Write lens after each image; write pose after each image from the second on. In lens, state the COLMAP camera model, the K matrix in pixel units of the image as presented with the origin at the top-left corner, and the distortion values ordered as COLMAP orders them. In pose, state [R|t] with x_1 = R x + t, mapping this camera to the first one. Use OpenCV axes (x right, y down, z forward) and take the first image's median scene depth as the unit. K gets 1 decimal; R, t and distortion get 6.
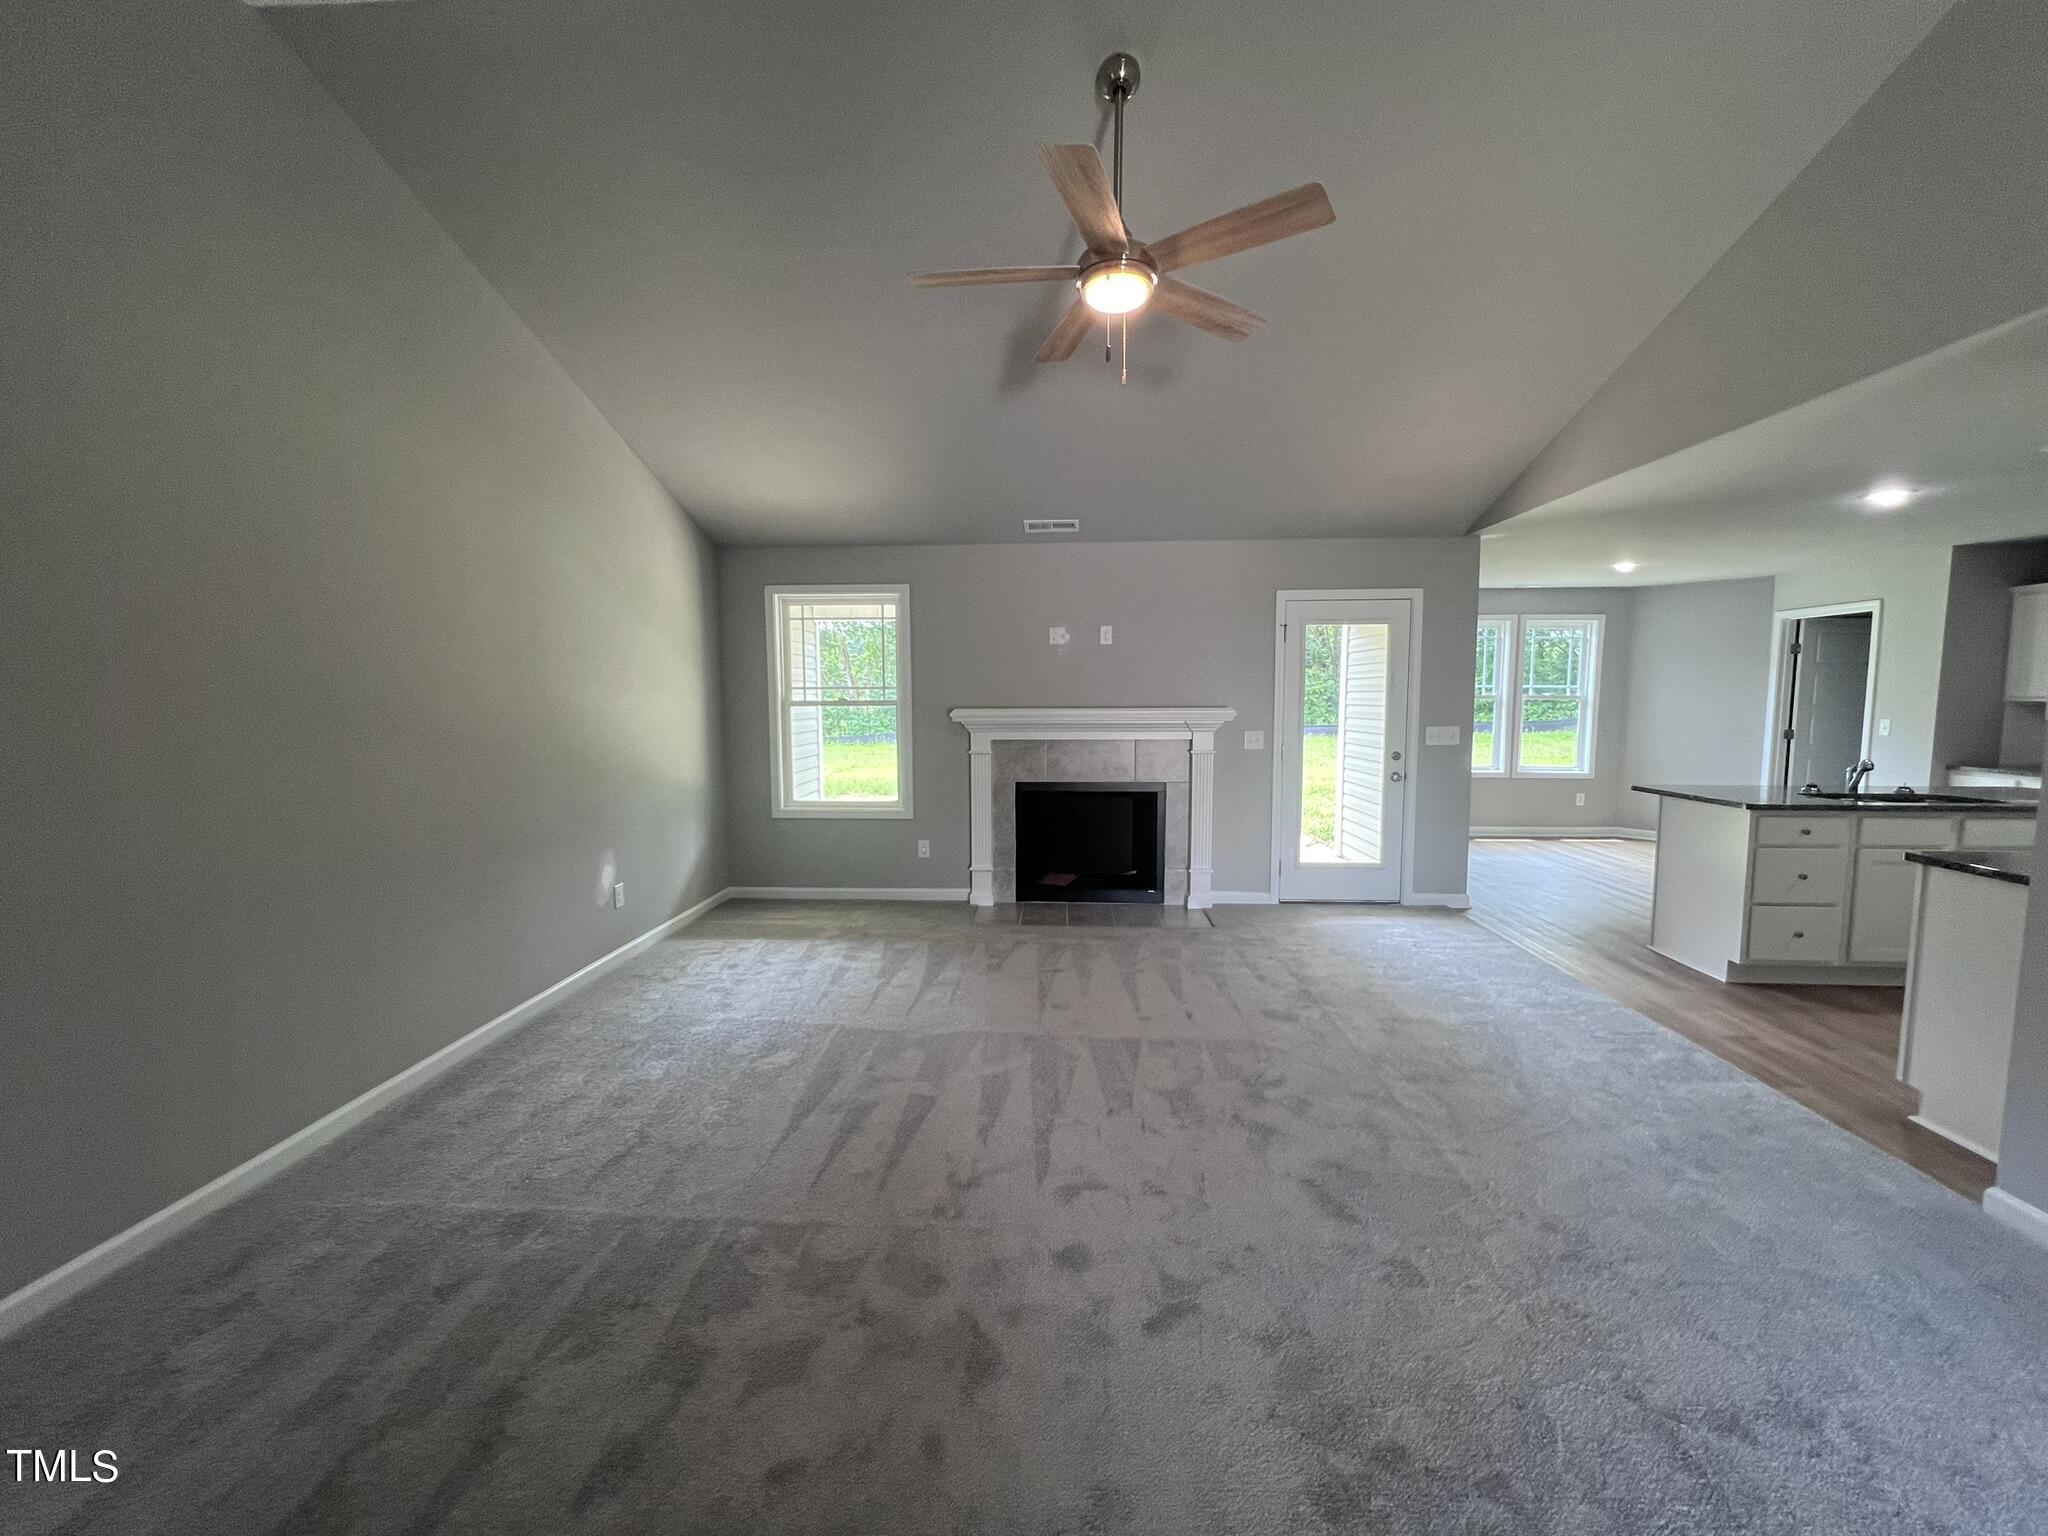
lens RADIAL K [[822.6, 0, 1024.0], [0, 822.6, 768.0], [0, 0, 1]] dist [-0.002396, -0.000019]
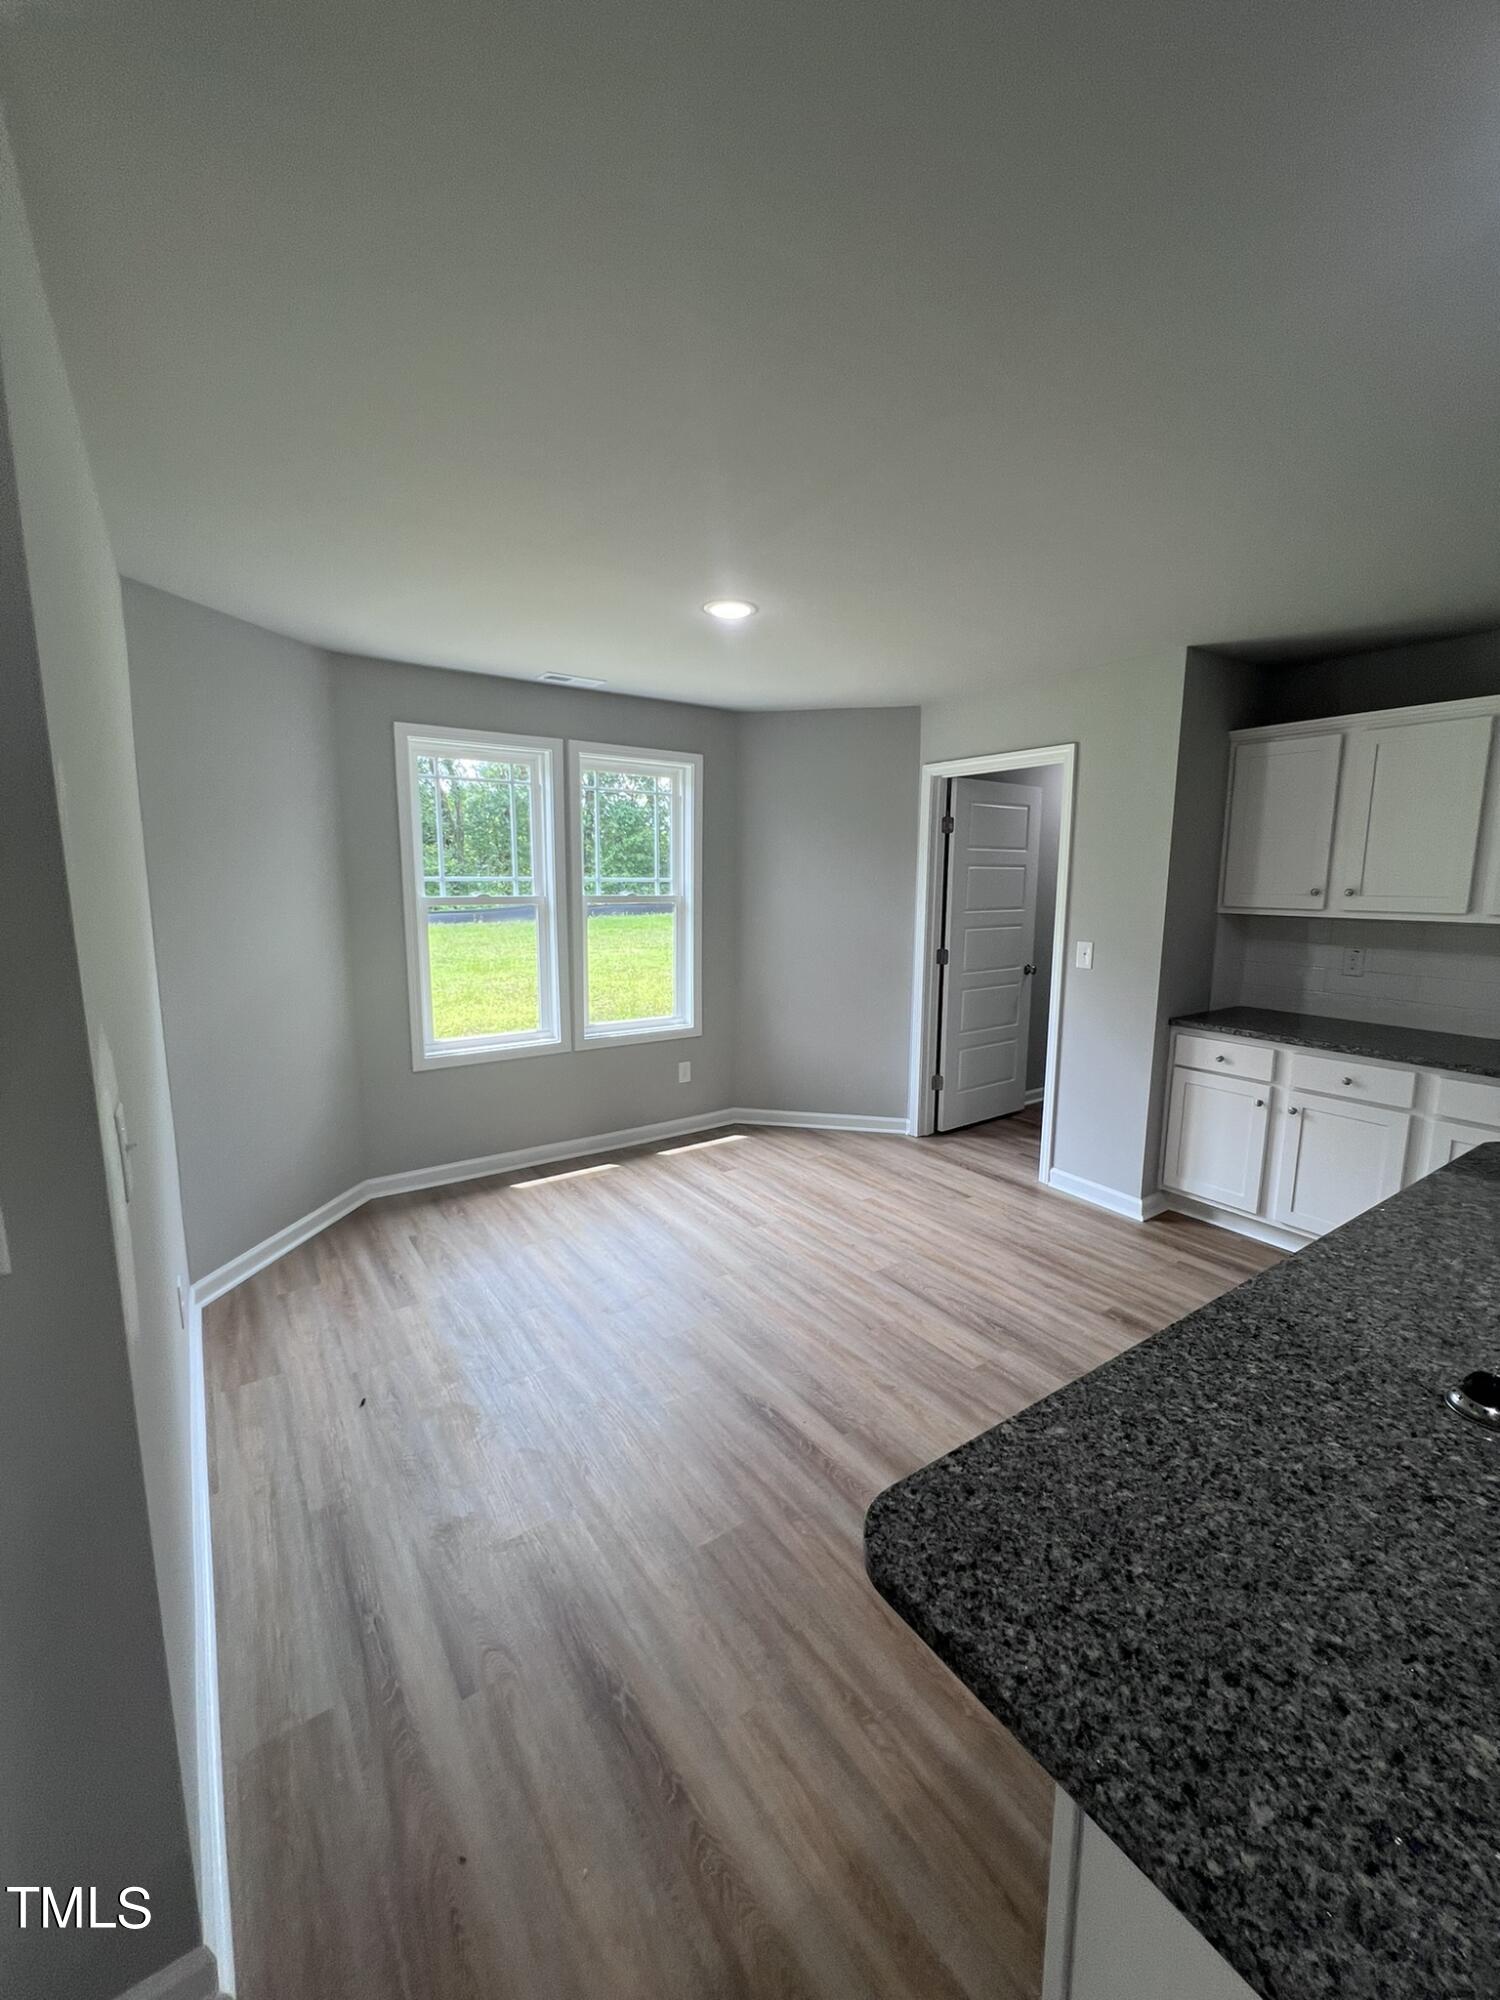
lens RADIAL K [[803.4, 0, 750.0], [0, 803.4, 1000.0], [0, 0, 1]] dist [-0.002396, -0.000019]
pose [[0.787841, -0.089949, 0.609275, 0.383845], [0.048969, 0.995294, 0.083618, -0.062357], [-0.613929, -0.036042, 0.788538, 0.541070]]
